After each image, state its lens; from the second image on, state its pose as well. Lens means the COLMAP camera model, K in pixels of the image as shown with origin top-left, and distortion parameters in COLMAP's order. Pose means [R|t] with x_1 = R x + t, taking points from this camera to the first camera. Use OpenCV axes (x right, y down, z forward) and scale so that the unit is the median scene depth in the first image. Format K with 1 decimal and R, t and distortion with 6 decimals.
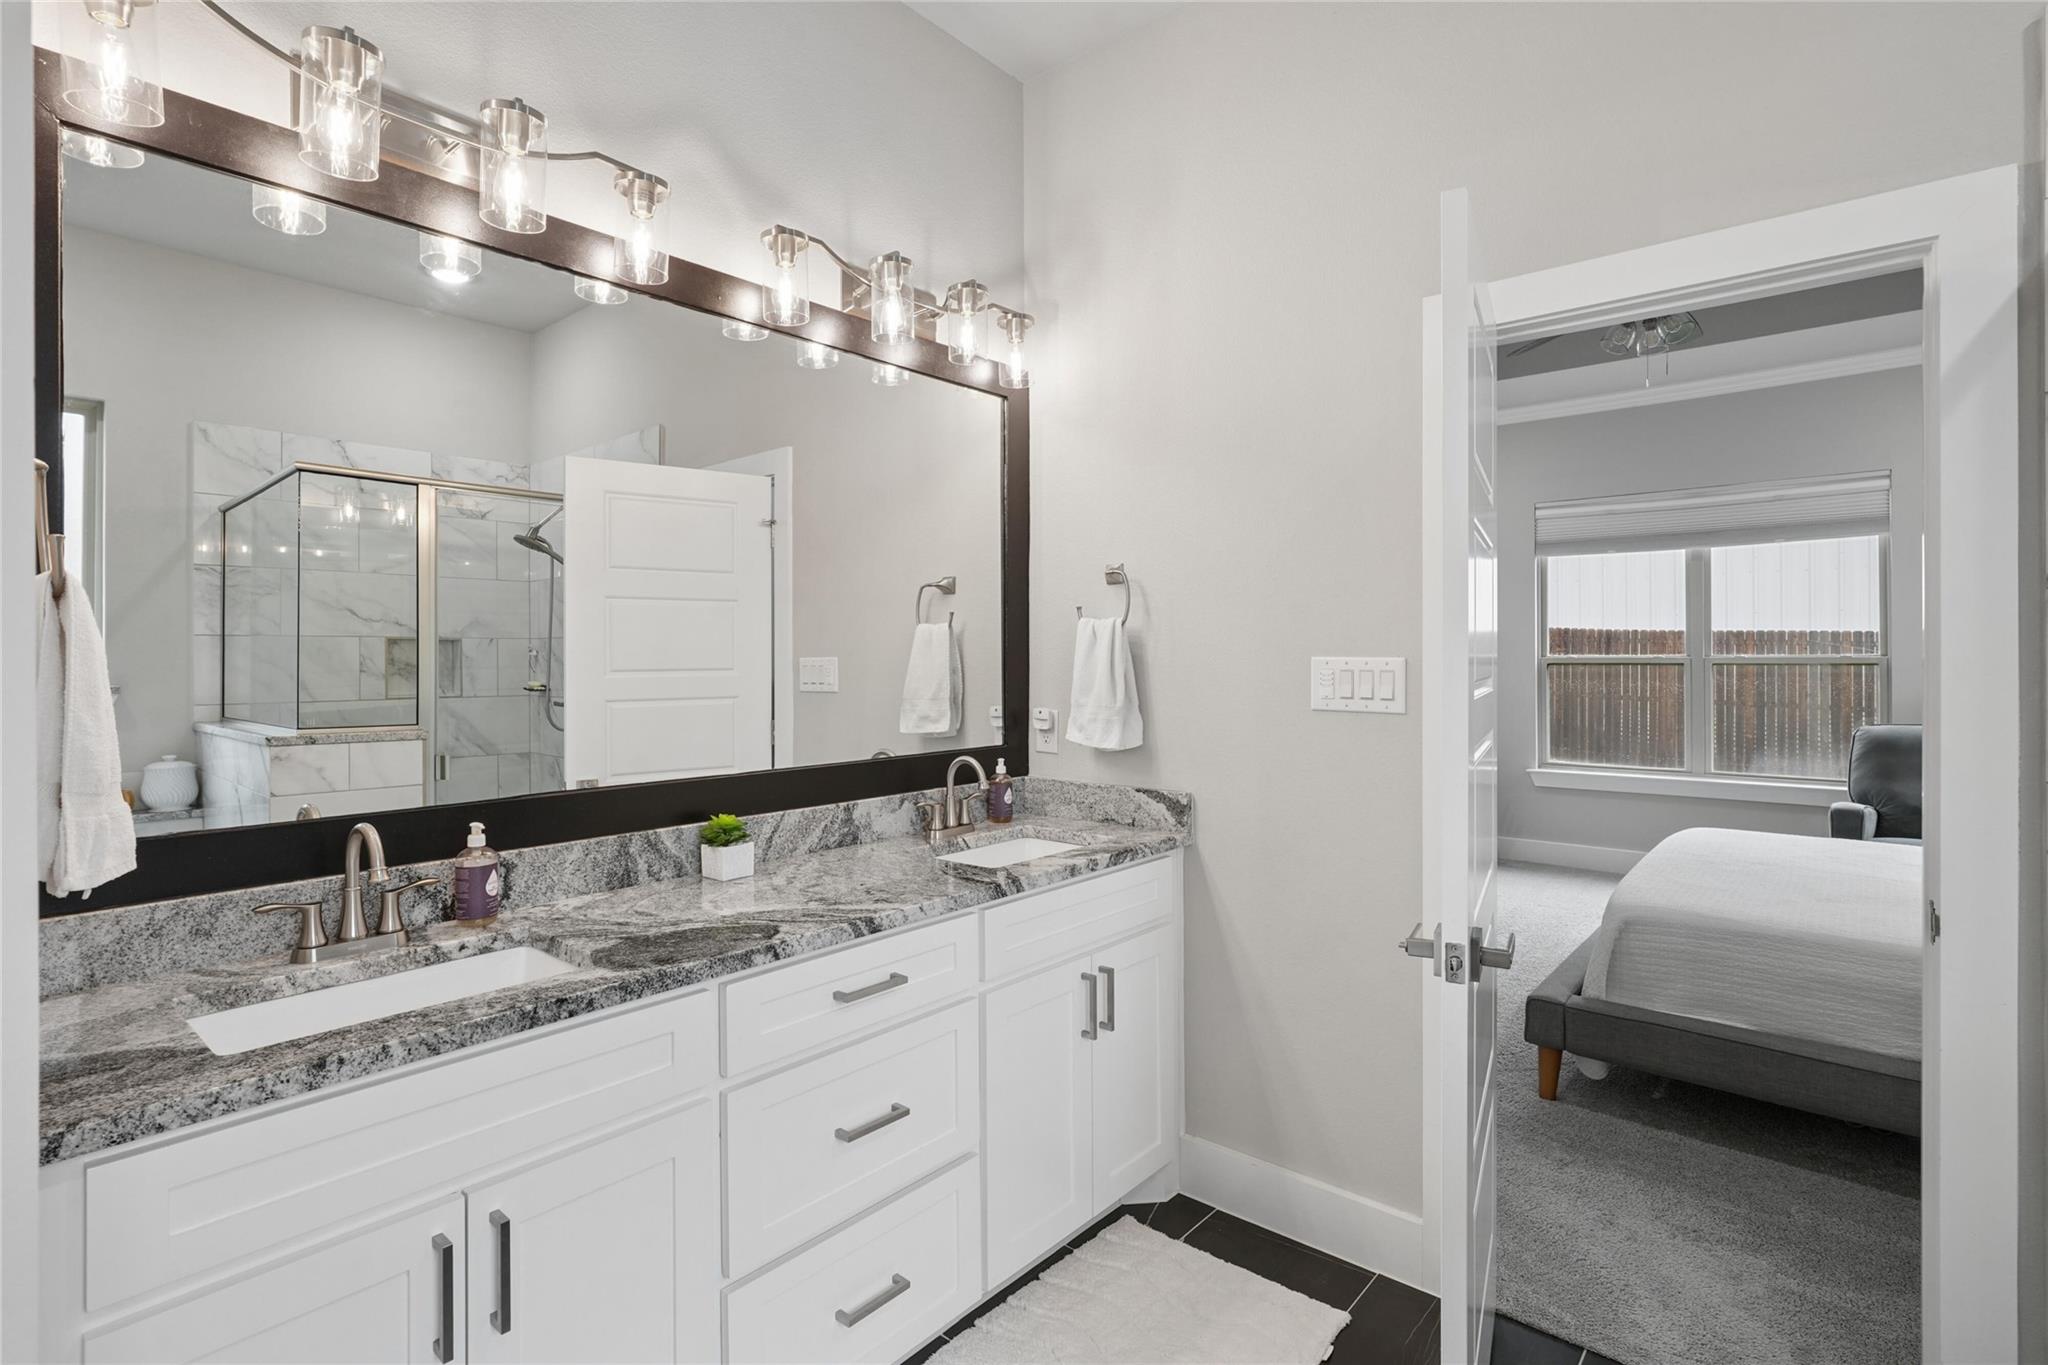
lens RADIAL K [[973.5, 0, 1029.6], [0, 973.5, 654.1], [0, 0, 1]] dist [-0.007786, 0.005274]
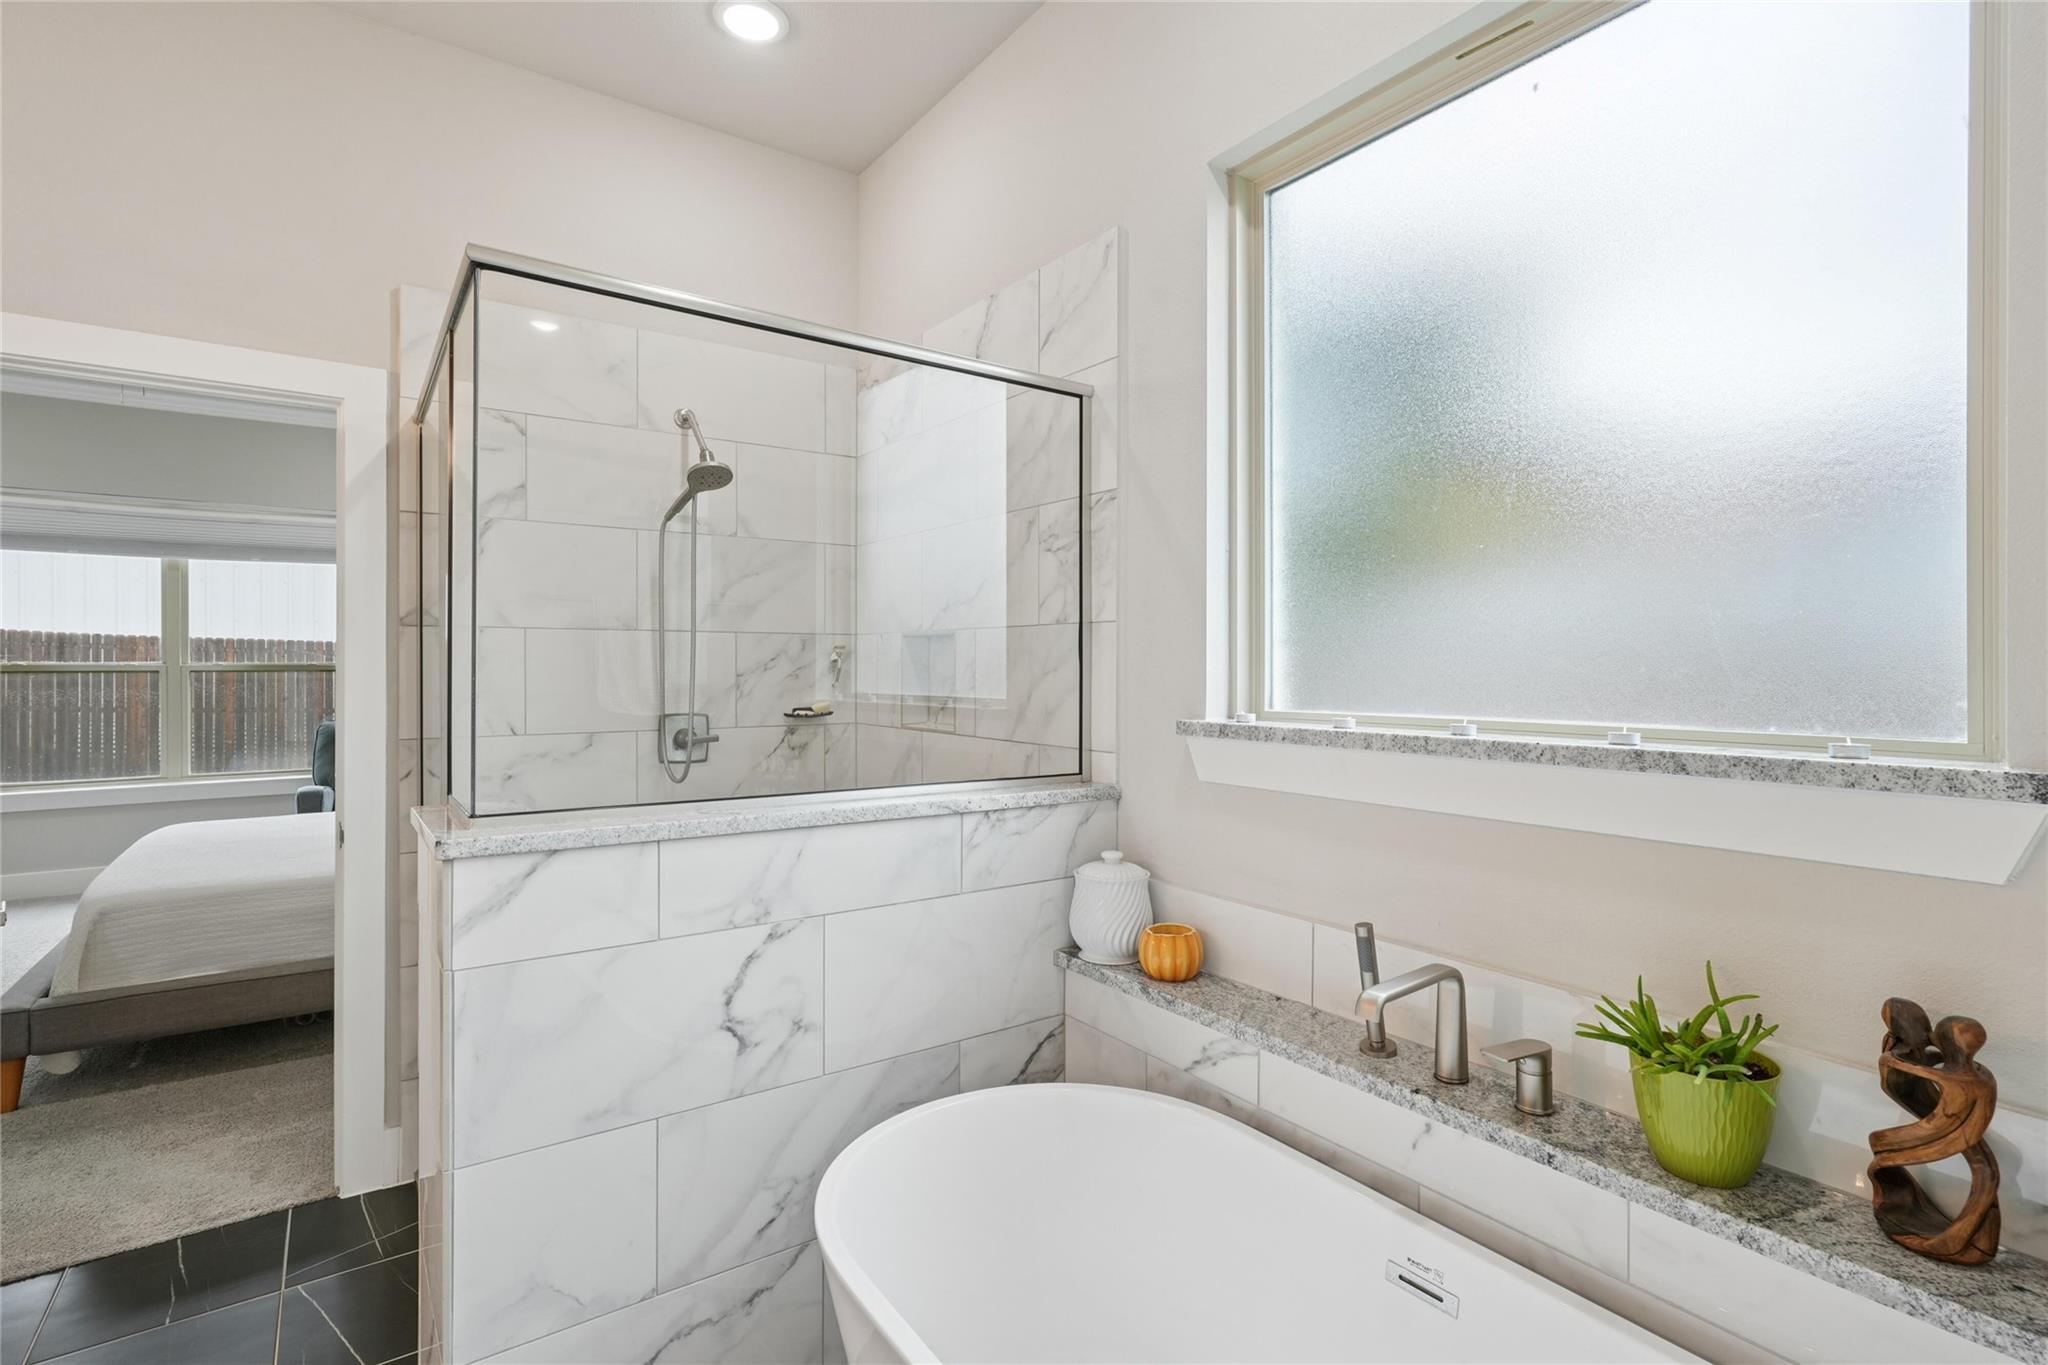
lens RADIAL K [[973.5, 0, 1028.1], [0, 973.5, 667.7], [0, 0, 1]] dist [-0.007786, 0.005274]
pose [[0.243741, -0.003048, 0.969836, -0.081412], [-0.004179, 0.999982, 0.004193, -0.001756], [-0.969831, -0.005075, 0.243724, -0.117039]]
